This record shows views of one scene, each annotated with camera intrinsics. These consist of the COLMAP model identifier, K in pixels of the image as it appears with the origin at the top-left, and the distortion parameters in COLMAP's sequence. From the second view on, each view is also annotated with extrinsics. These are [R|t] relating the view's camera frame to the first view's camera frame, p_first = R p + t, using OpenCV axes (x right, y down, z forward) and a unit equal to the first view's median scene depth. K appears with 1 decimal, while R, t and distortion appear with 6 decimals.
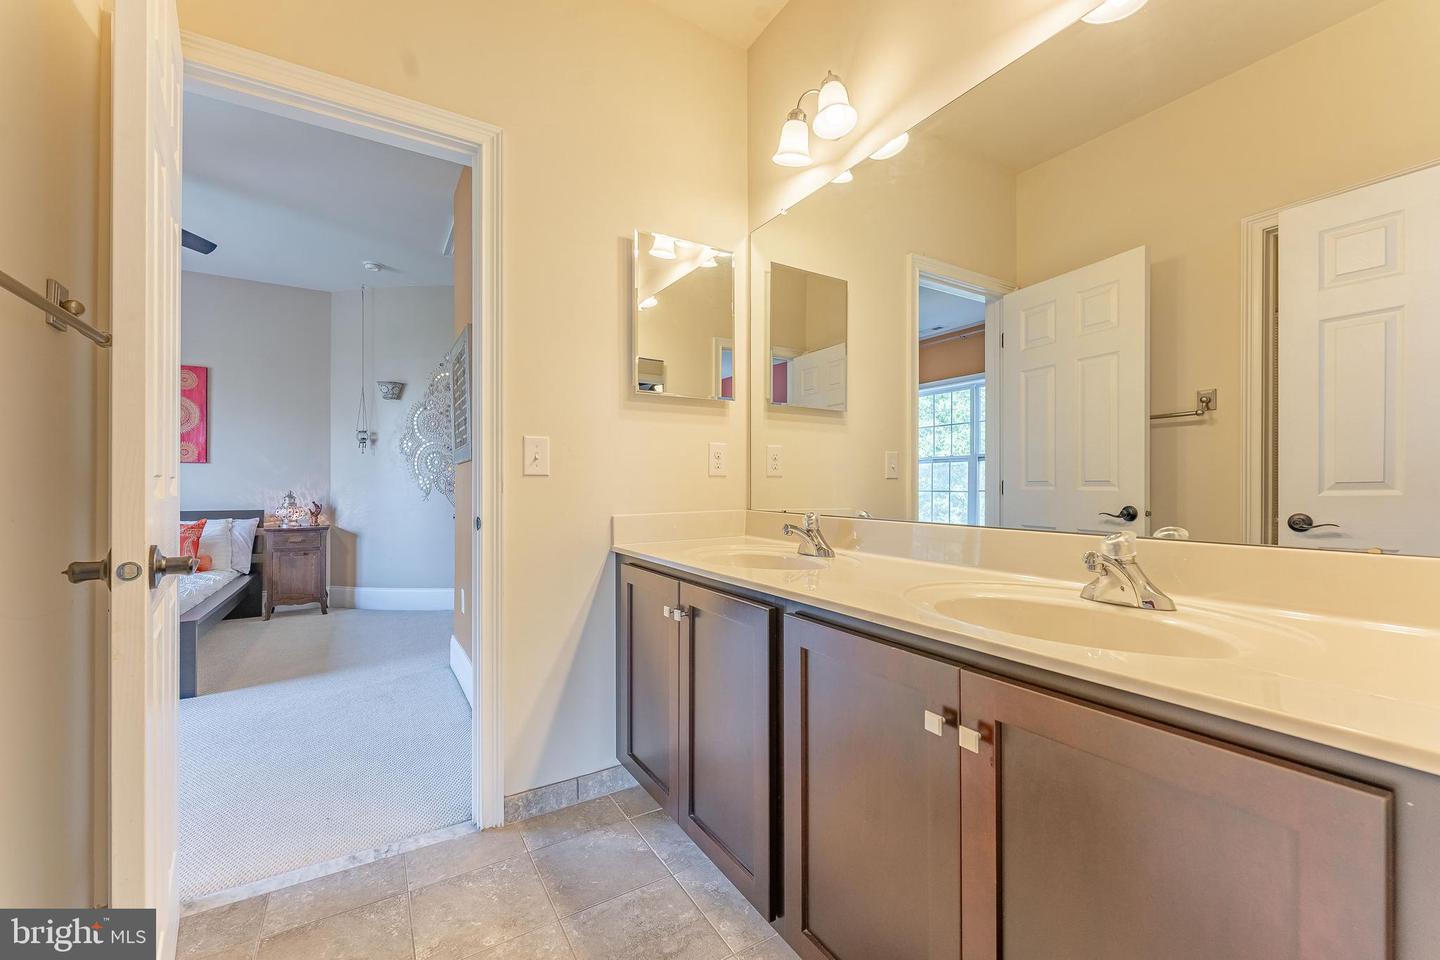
lens RADIAL K [[577.4, 0, 718.1], [0, 577.4, 491.6], [0, 0, 1]] dist [-0.000419, -0.000183]
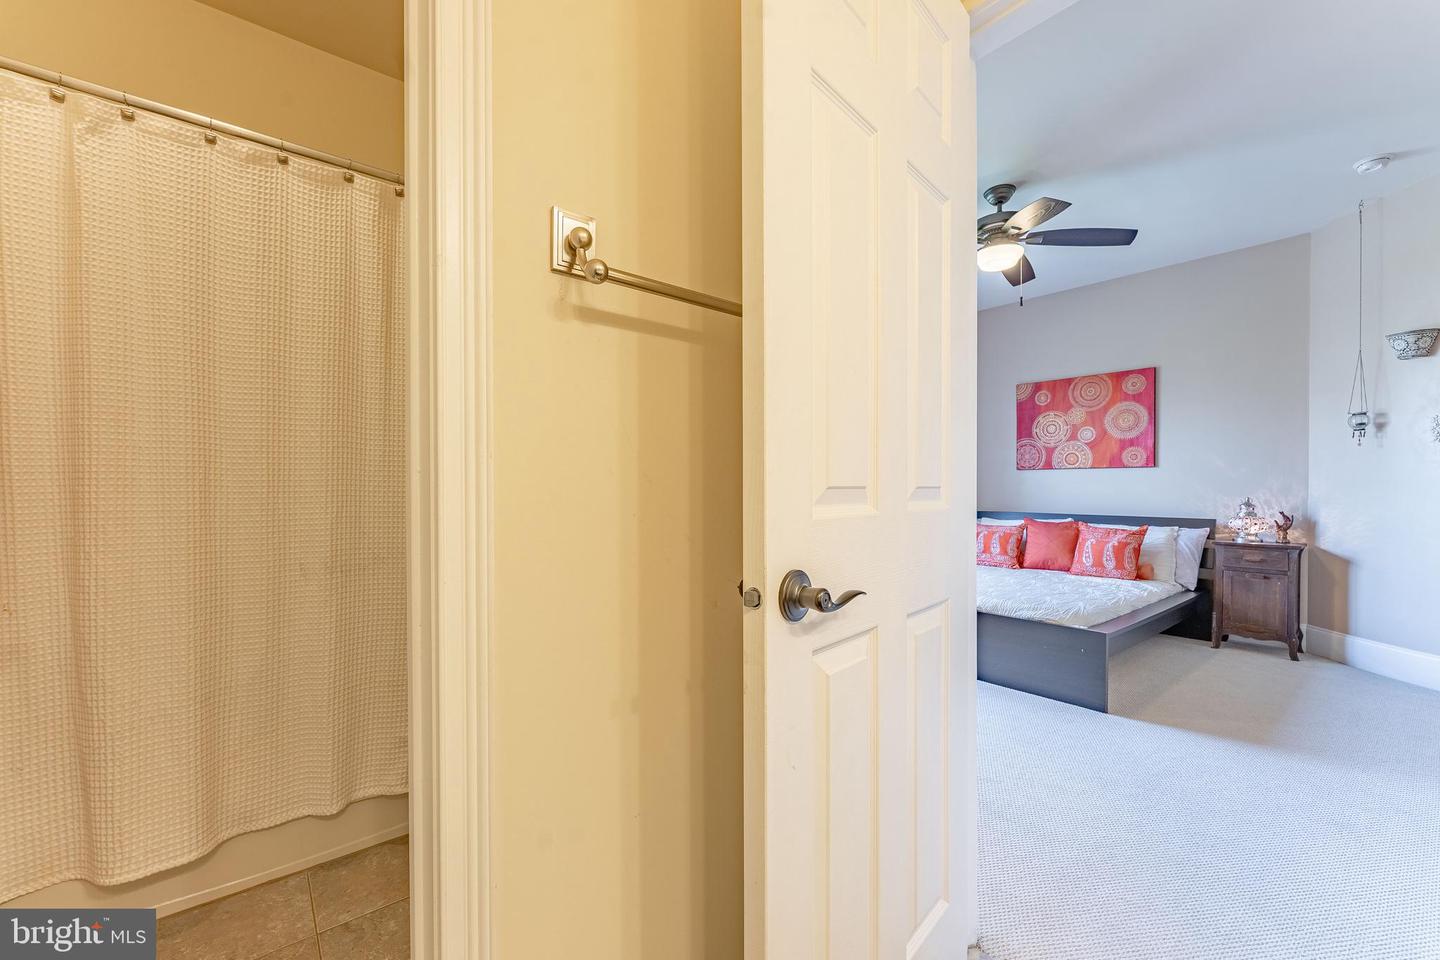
lens RADIAL K [[577.4, 0, 718.1], [0, 577.4, 491.6], [0, 0, 1]] dist [-0.000419, -0.000183]
pose [[0.125788, 0.007712, -0.992027, -0.025359], [-0.011517, 0.999914, 0.006313, -0.006287], [0.991990, 0.010631, 0.125866, 0.153722]]
